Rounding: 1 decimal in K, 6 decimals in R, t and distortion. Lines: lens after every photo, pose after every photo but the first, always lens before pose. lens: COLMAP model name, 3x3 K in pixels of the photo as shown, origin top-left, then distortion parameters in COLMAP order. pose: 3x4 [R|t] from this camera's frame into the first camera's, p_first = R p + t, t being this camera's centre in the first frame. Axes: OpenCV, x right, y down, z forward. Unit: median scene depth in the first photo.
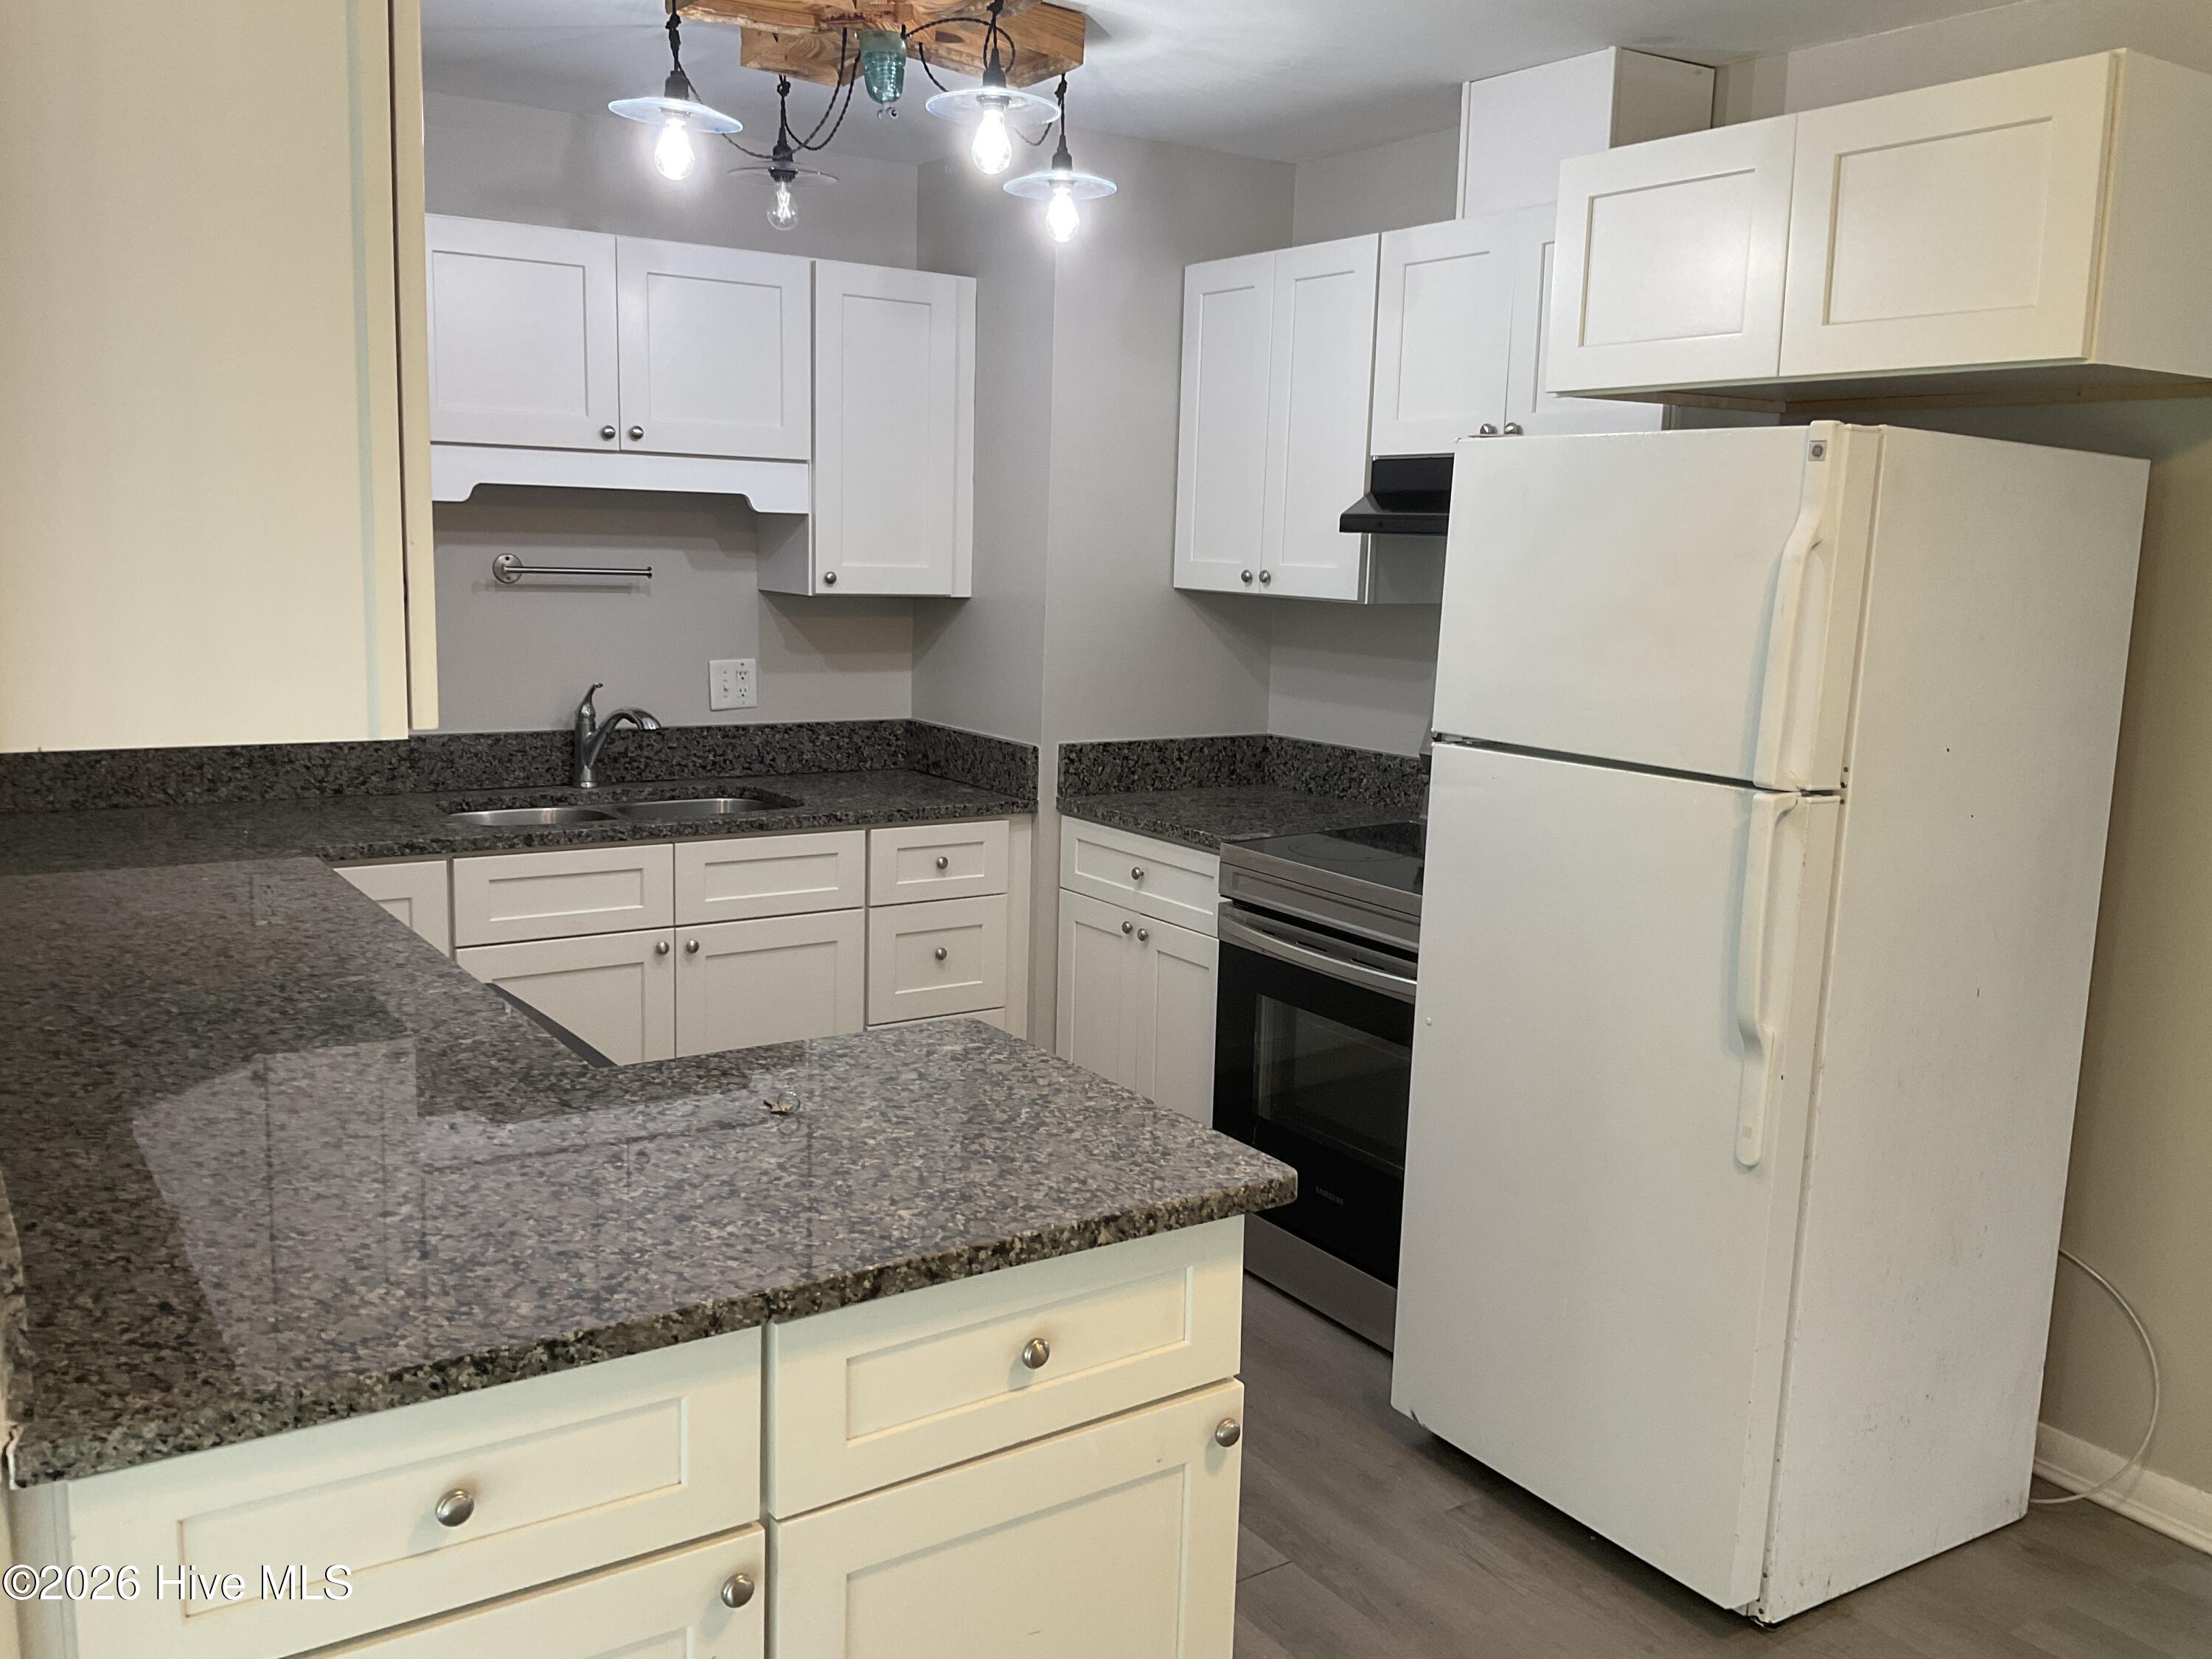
lens RADIAL K [[1868.2, 0, 1106.0], [0, 1868.2, 829.5], [0, 0, 1]] dist [0.096454, 0.000869]
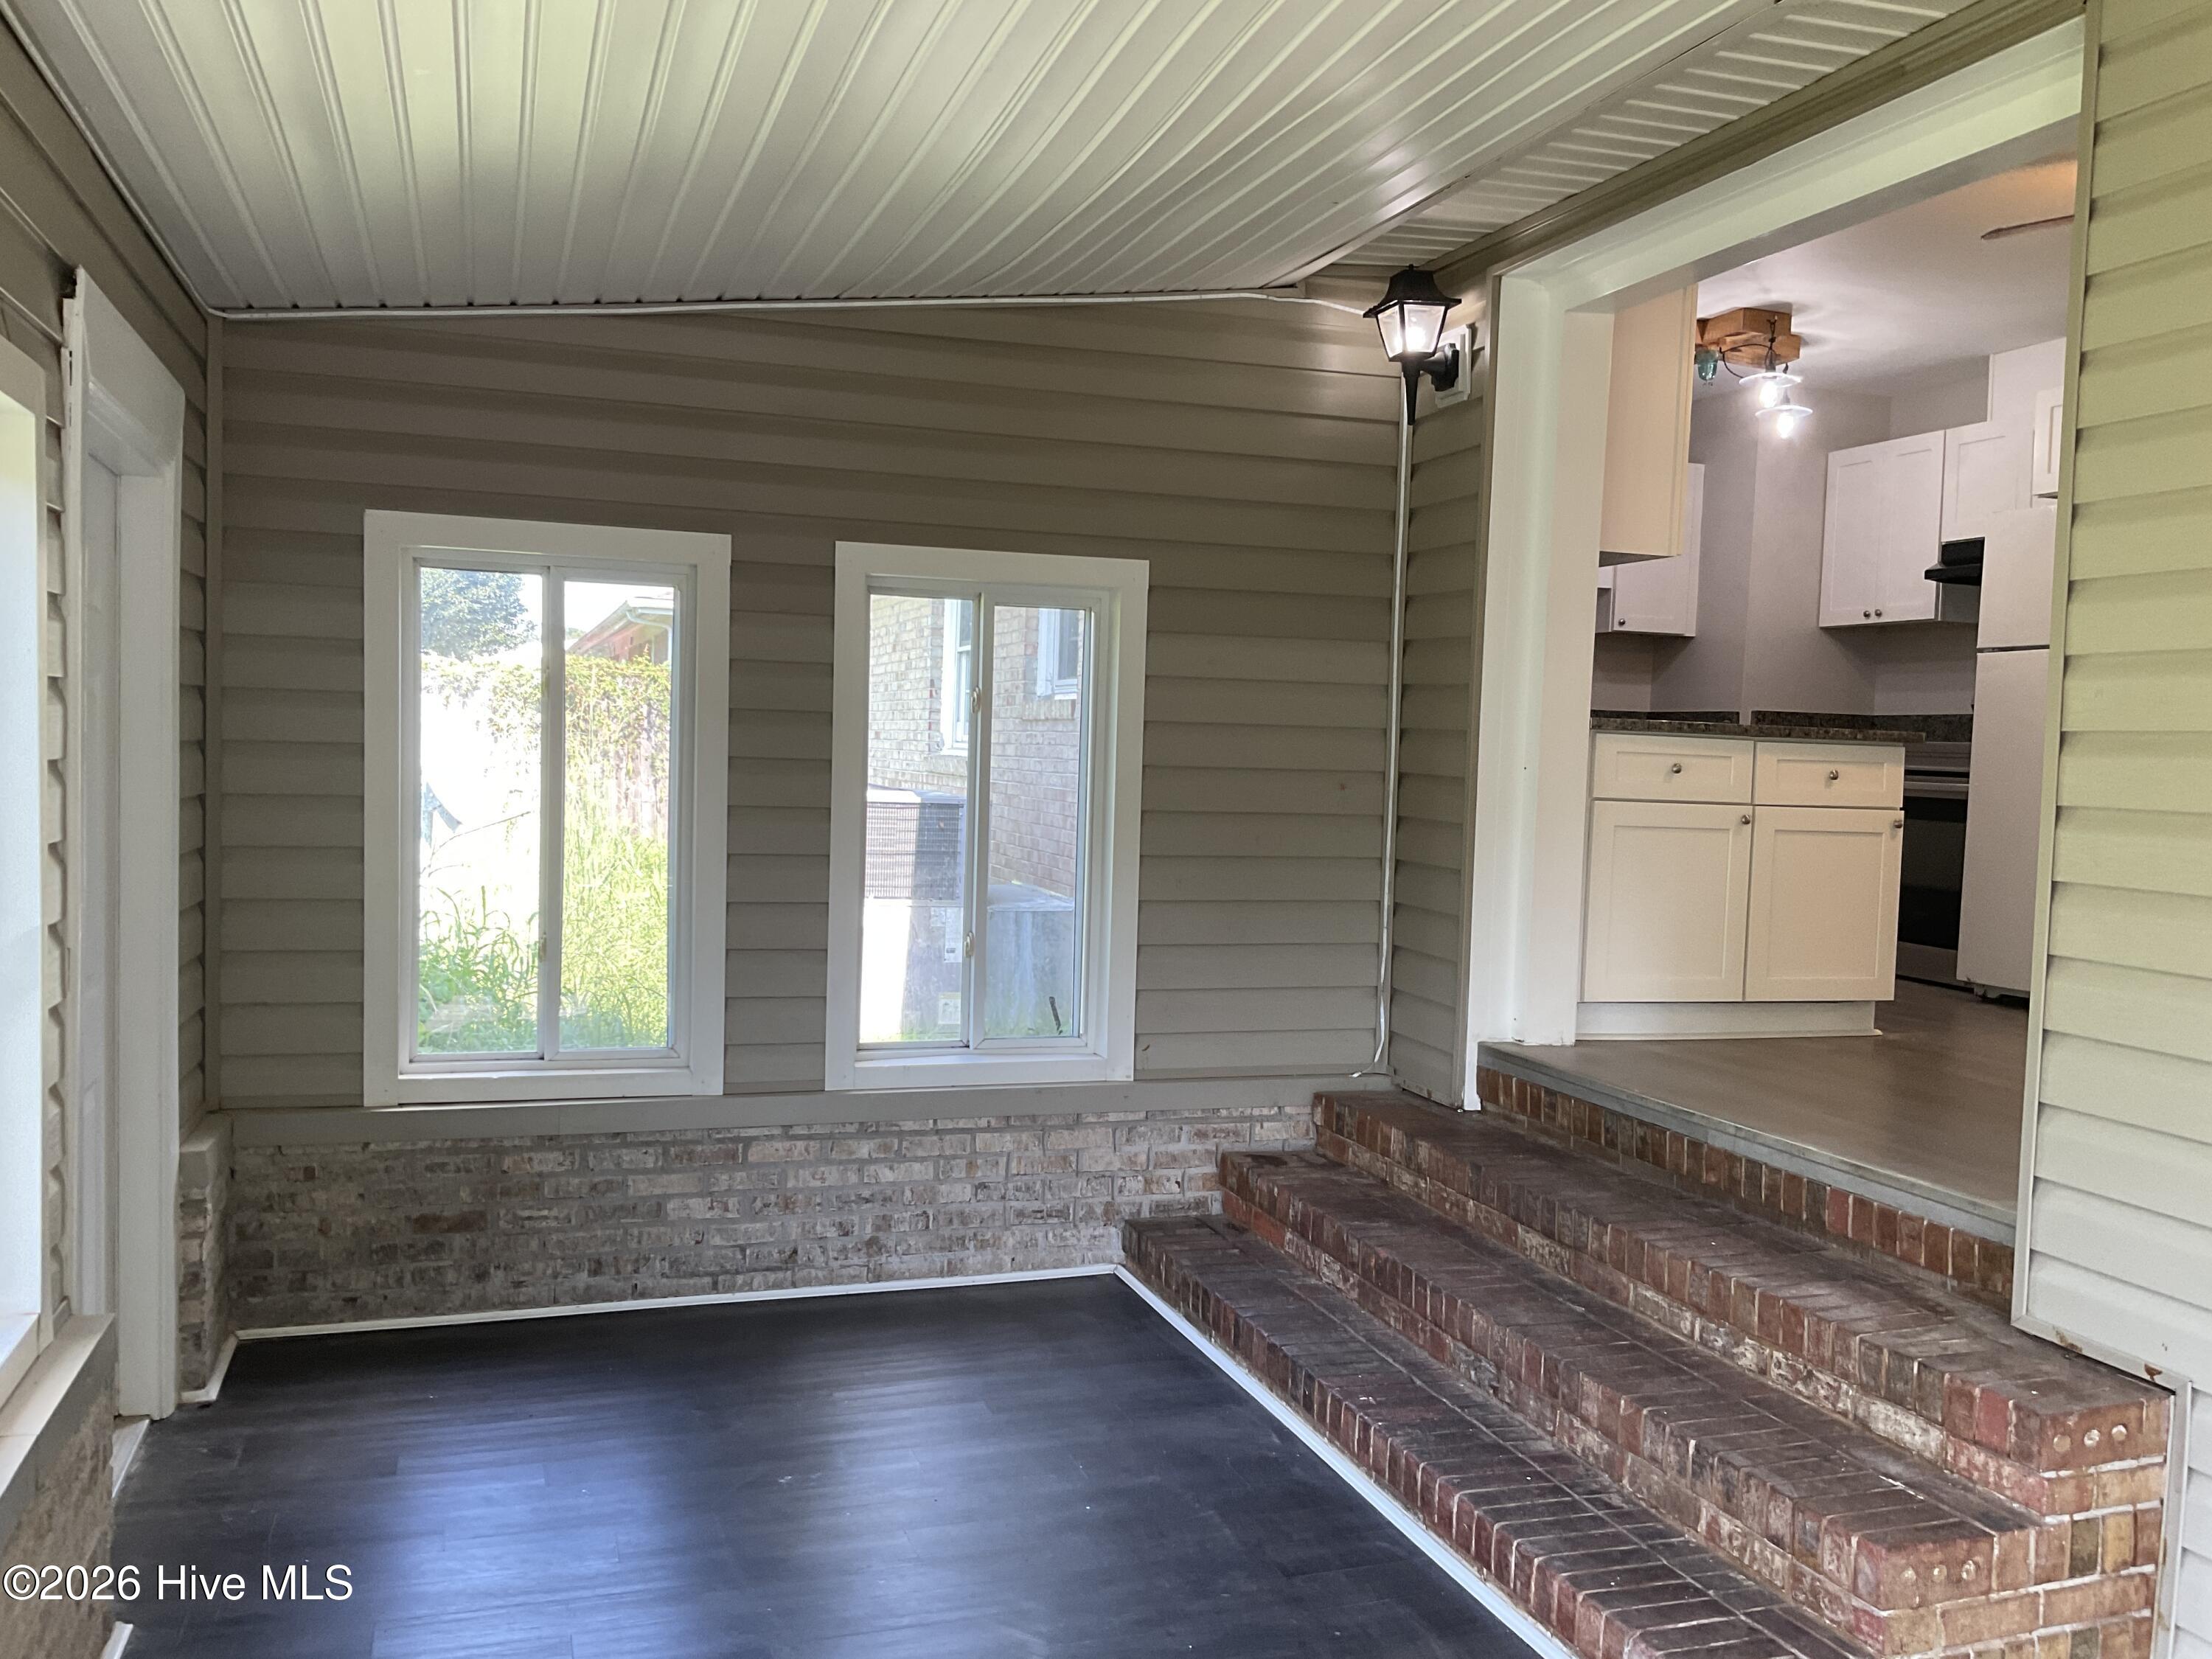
lens RADIAL K [[1847.2, 0, 1106.0], [0, 1847.2, 829.5], [0, 0, 1]] dist [0.092403, -0.212237]
pose [[0.963801, 0.015504, -0.266172, -0.161997], [-0.046991, 0.992558, -0.112339, 0.332581], [0.262449, 0.120780, 0.957357, -0.963634]]
